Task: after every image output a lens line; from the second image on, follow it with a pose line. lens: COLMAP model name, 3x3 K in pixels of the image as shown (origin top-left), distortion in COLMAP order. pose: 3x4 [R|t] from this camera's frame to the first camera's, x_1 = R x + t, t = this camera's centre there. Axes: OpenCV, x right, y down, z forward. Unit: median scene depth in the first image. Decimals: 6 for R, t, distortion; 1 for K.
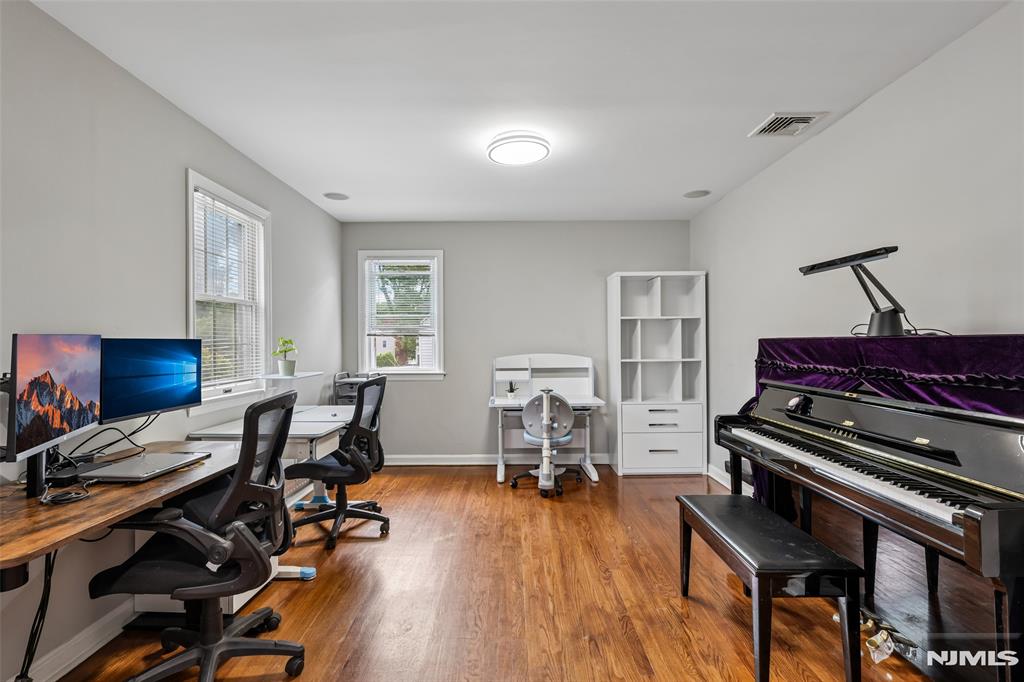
lens RADIAL K [[474.1, 0, 512.2], [0, 474.1, 340.4], [0, 0, 1]] dist [-0.002924, 0.000131]
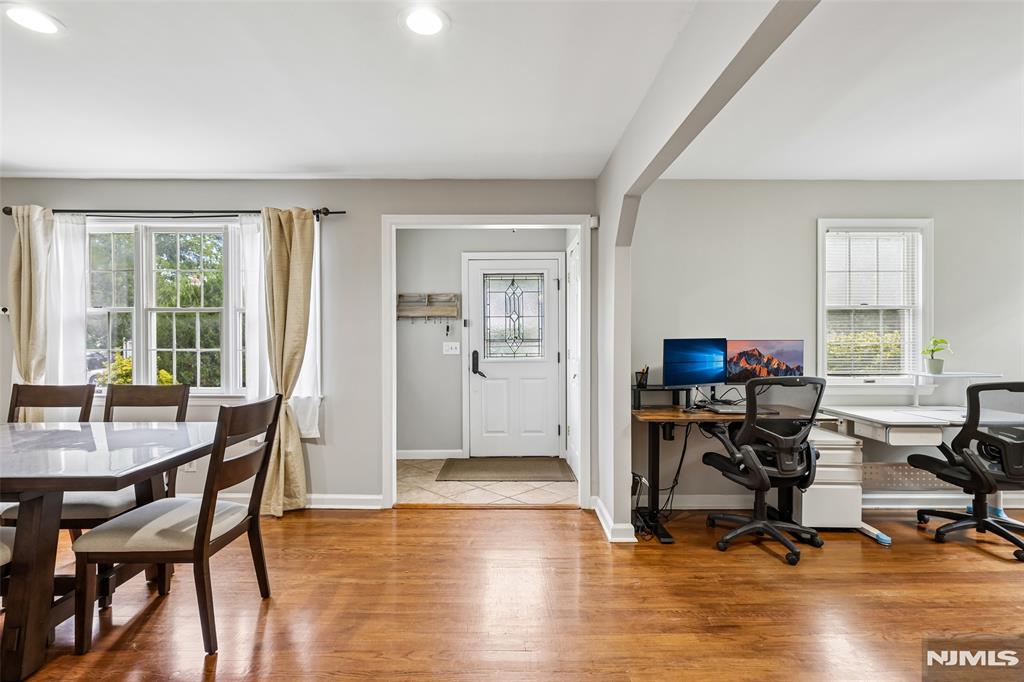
lens RADIAL K [[474.1, 0, 511.4], [0, 474.1, 342.5], [0, 0, 1]] dist [-0.002924, 0.000131]
pose [[0.009525, 0.009202, -0.999912, 0.727065], [0.008173, 0.999924, 0.009280, -0.015225], [0.999921, -0.008261, 0.009449, 0.068059]]
